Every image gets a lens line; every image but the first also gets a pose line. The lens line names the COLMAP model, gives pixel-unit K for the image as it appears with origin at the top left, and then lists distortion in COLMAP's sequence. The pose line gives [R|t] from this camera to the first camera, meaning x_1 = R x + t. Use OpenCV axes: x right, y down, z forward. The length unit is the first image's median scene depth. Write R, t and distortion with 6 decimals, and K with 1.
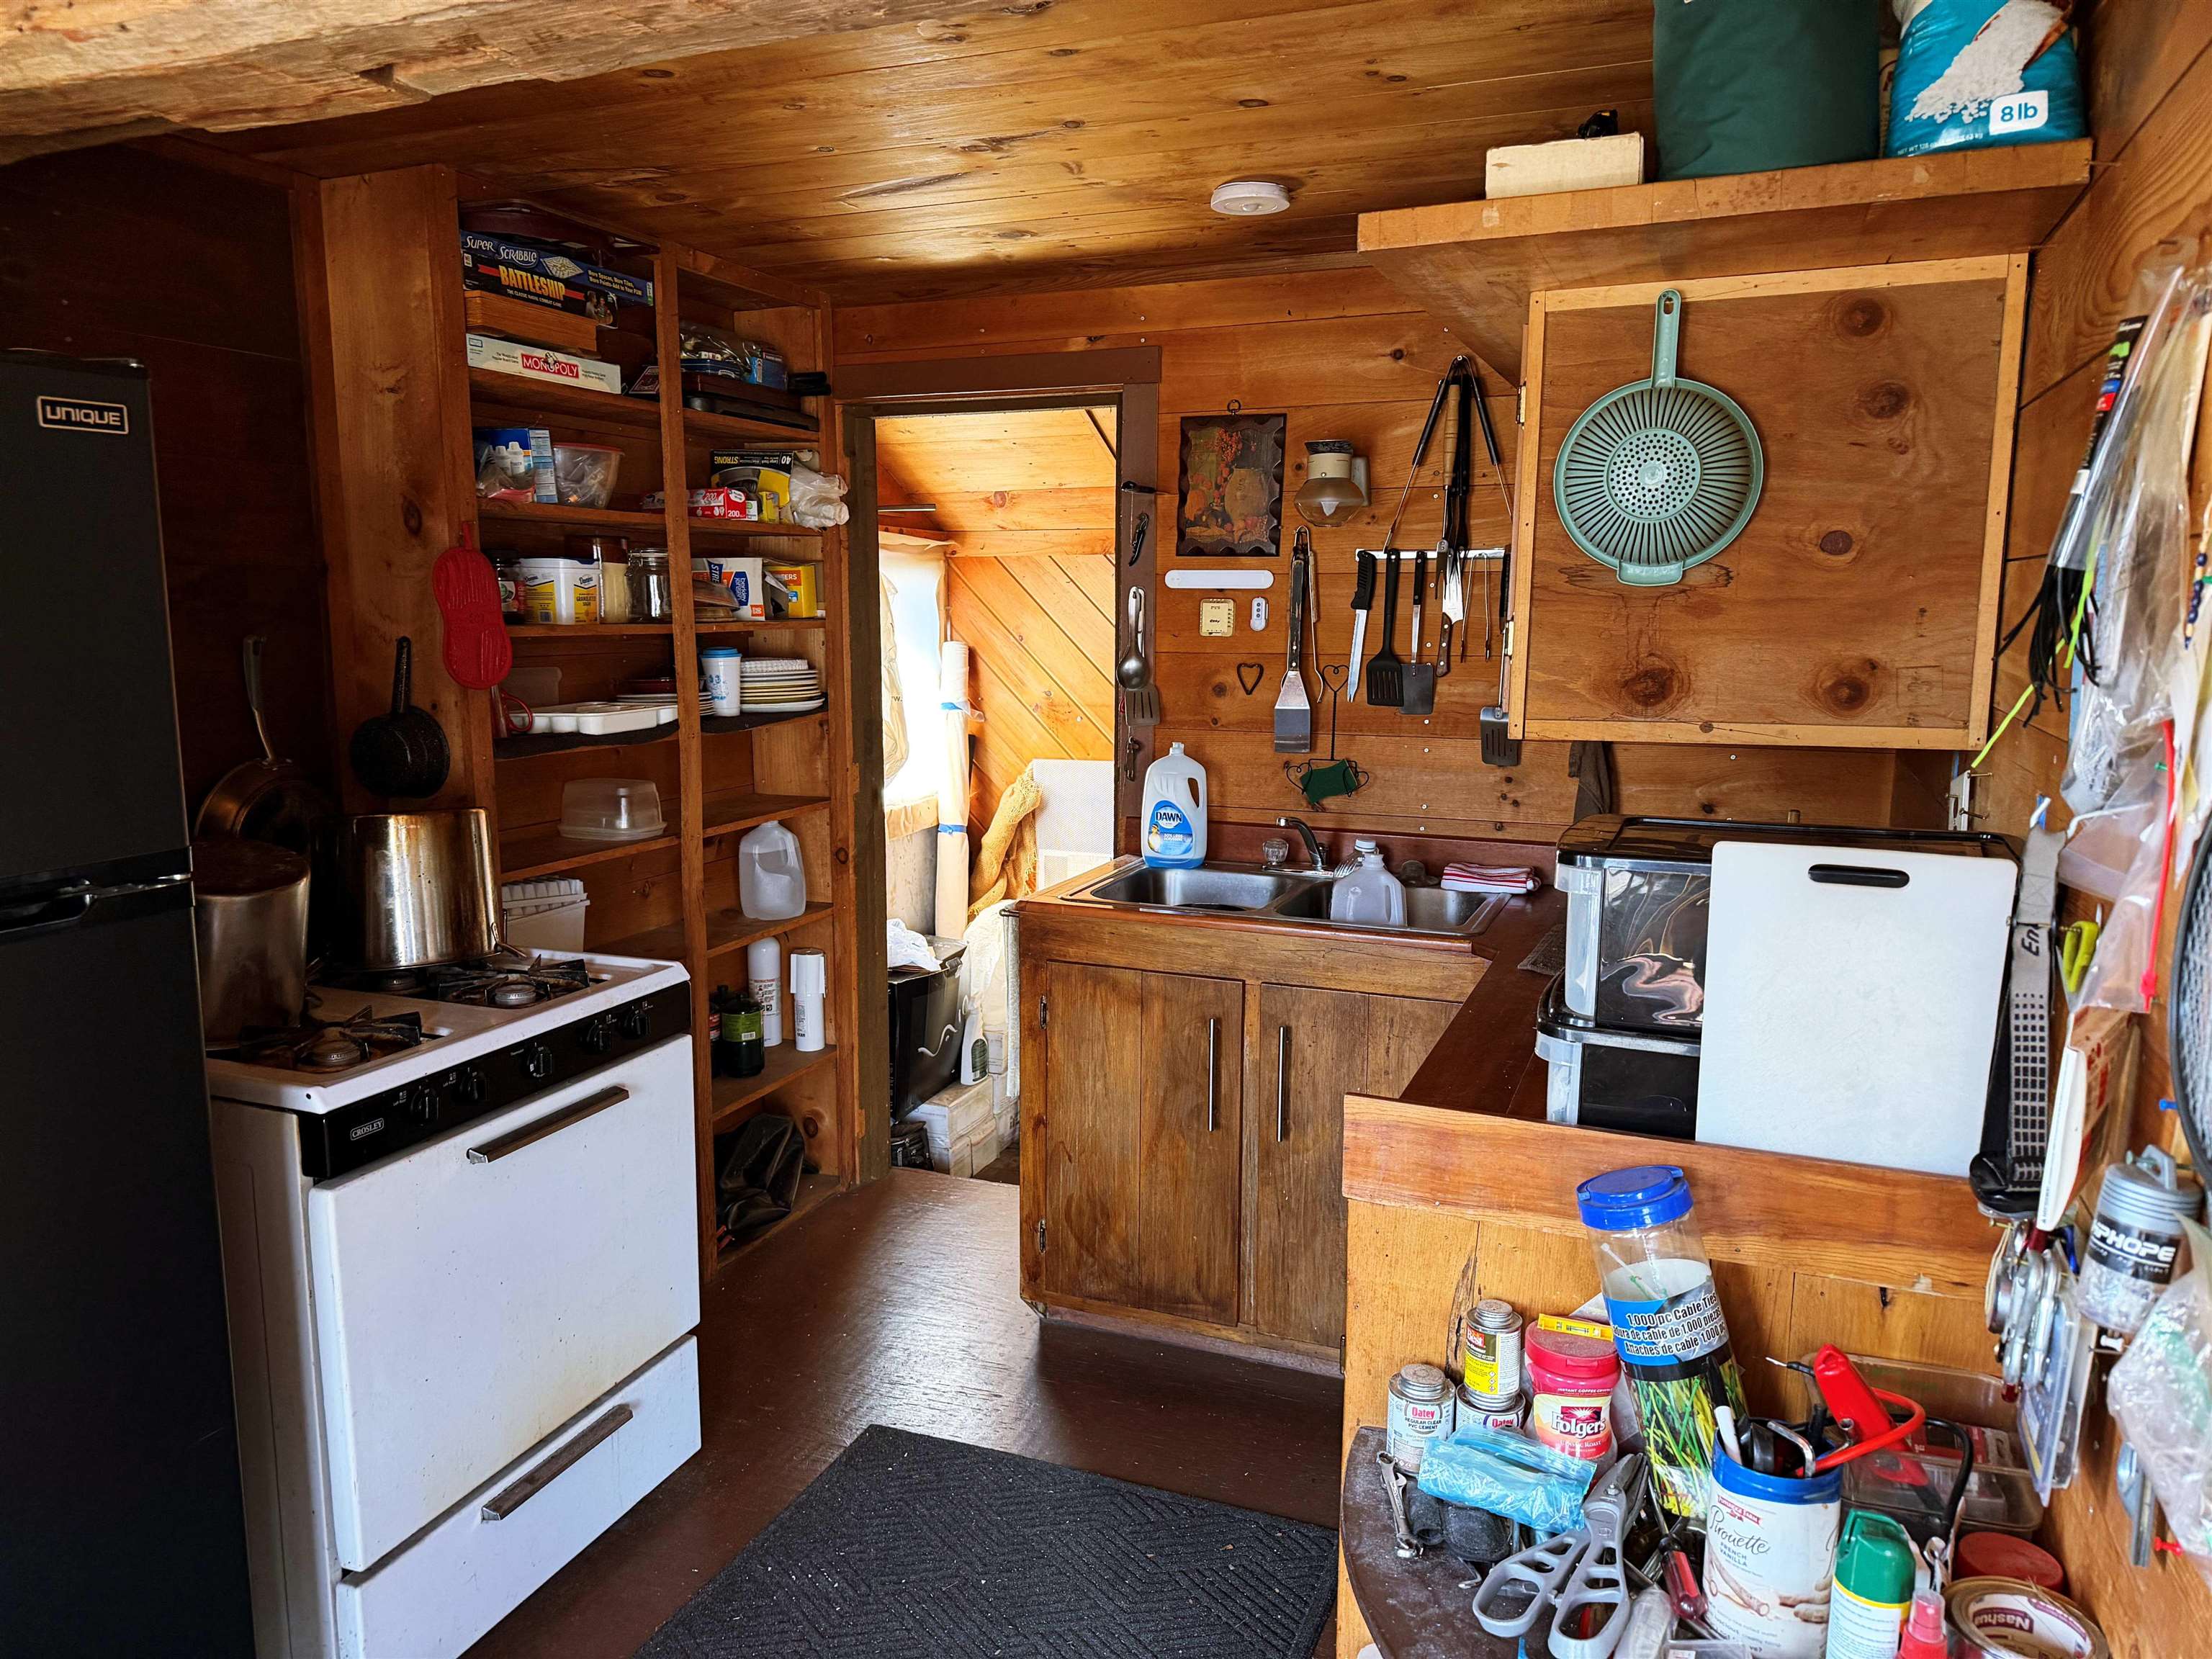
lens RADIAL K [[1524.7, 0, 1106.0], [0, 1524.7, 829.5], [0, 0, 1]] dist [0.002691, -0.000114]
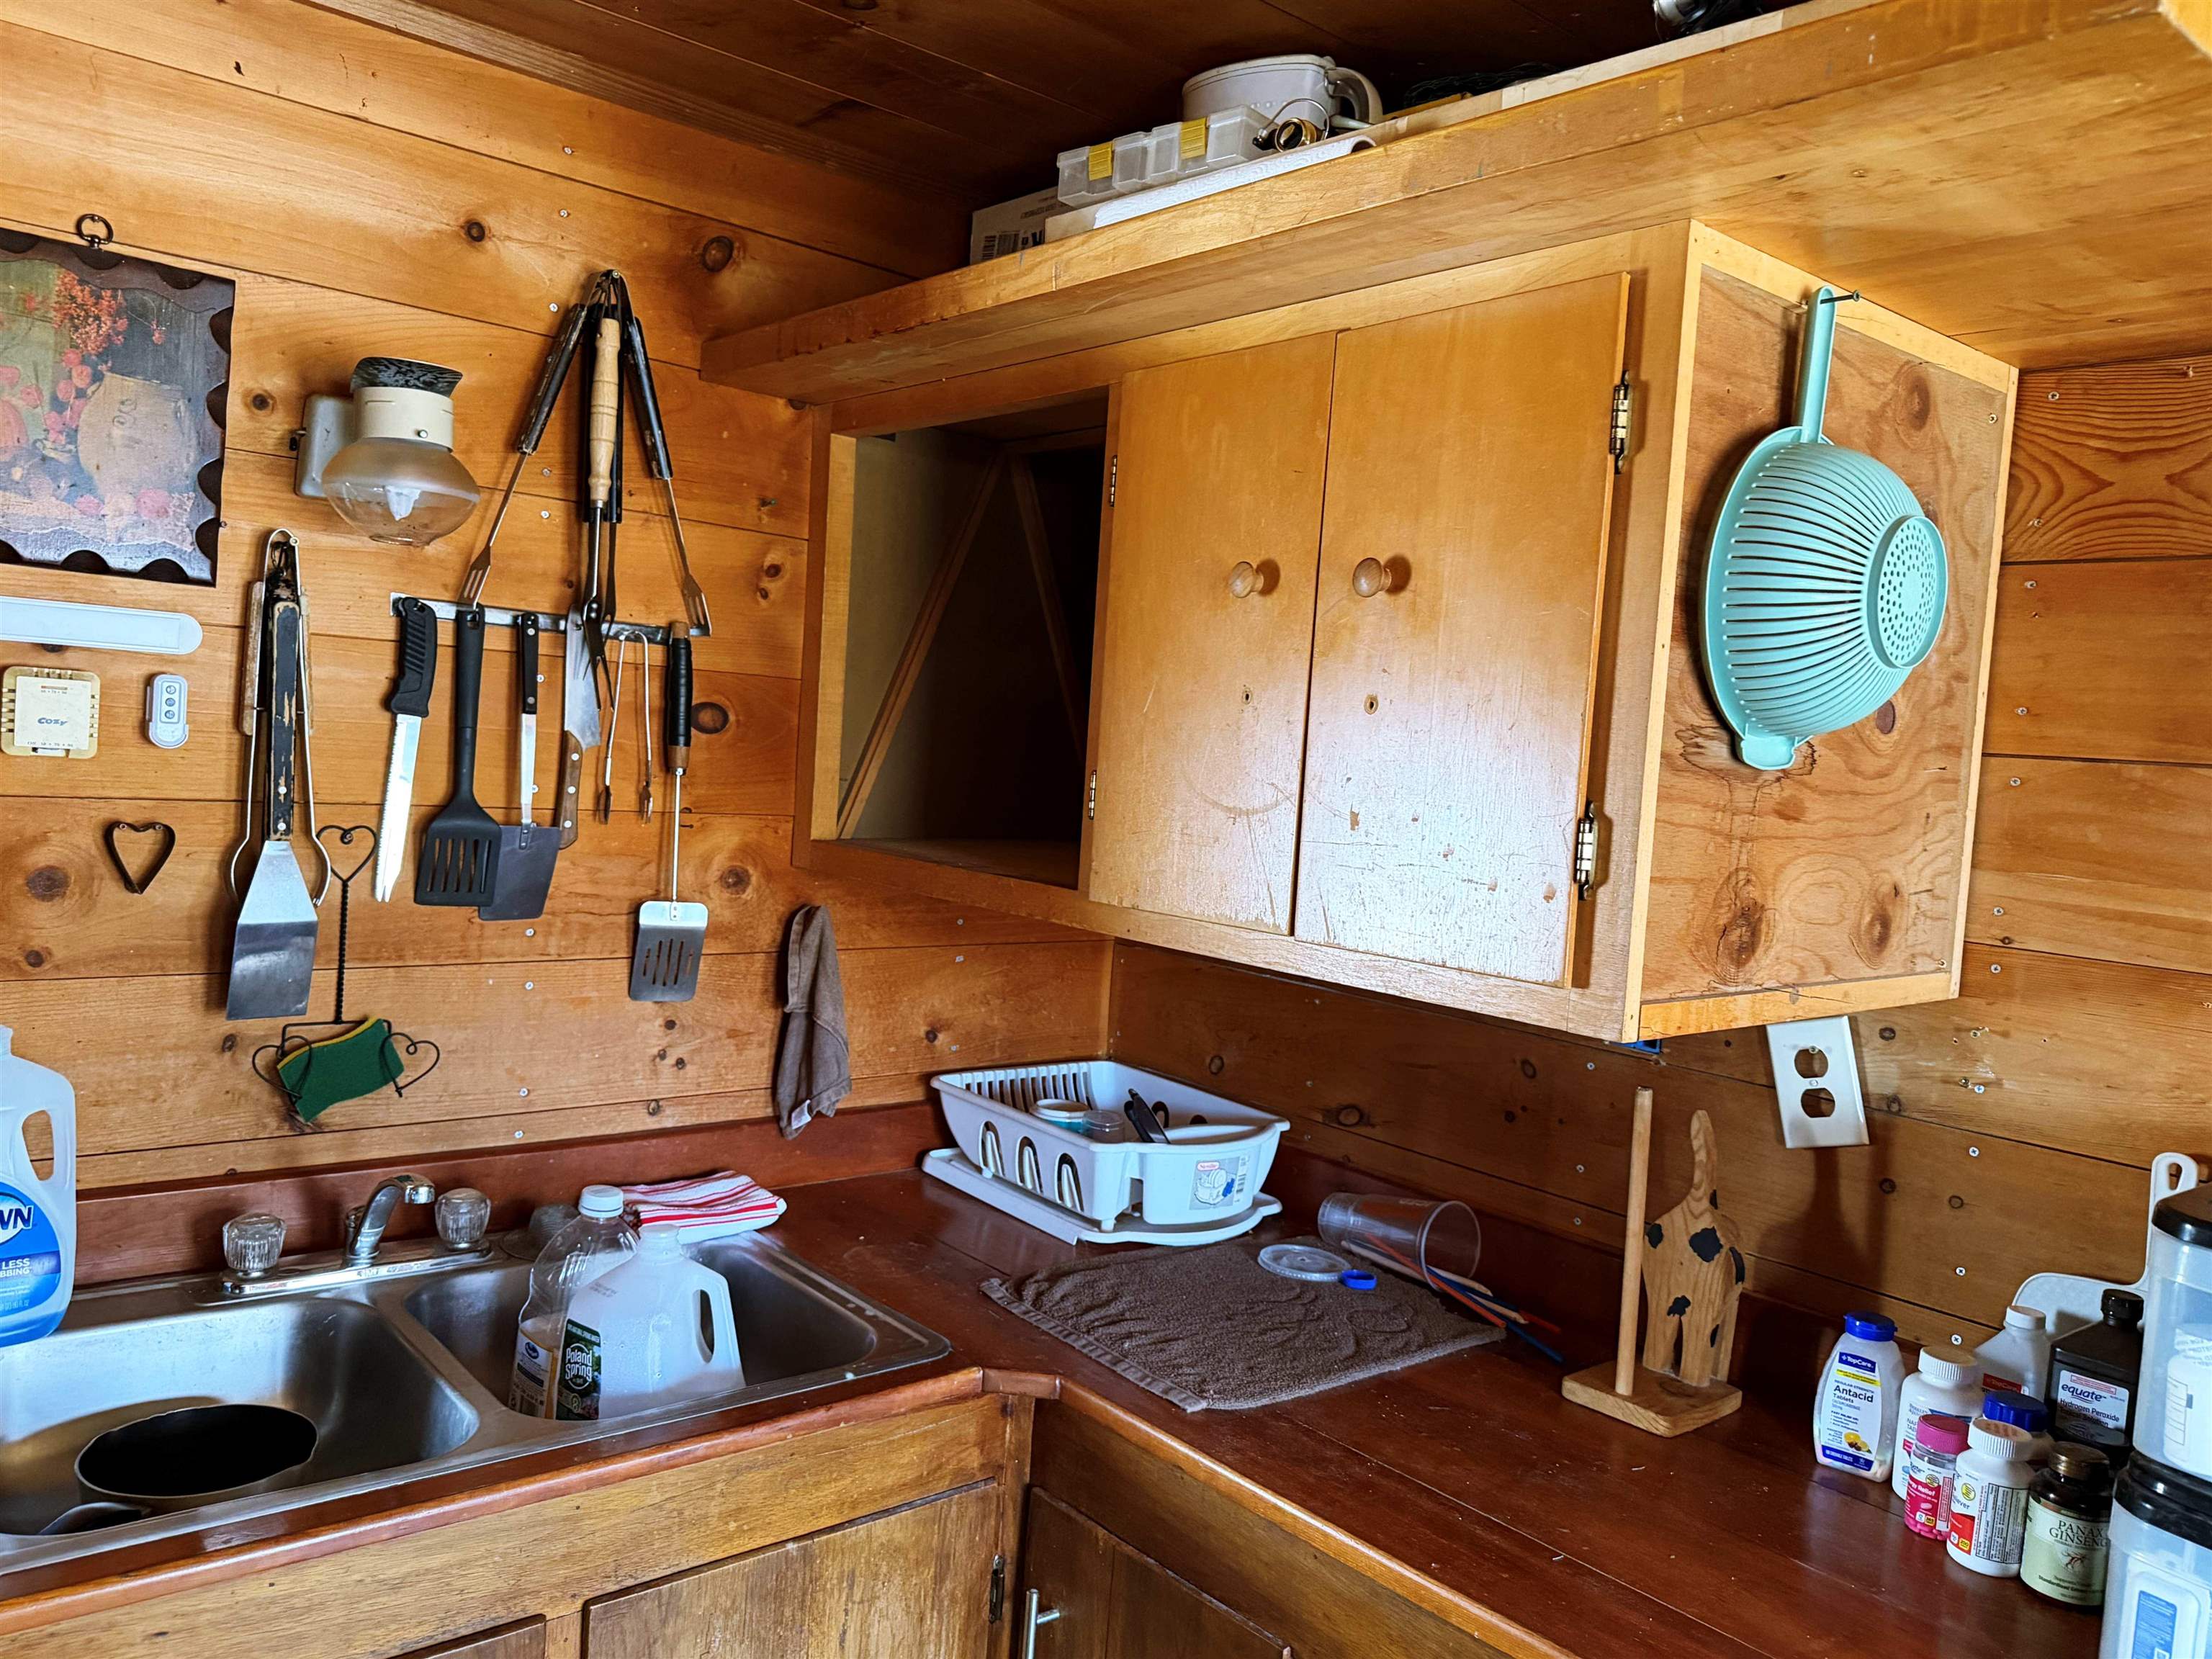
lens RADIAL K [[1642.0, 0, 1106.0], [0, 1642.0, 829.5], [0, 0, 1]] dist [-0.002501, -0.002656]
pose [[0.464052, -0.018328, 0.885619, -0.197533], [0.063580, 0.997896, -0.012664, -0.085027], [-0.883524, 0.062184, 0.464241, 0.548456]]
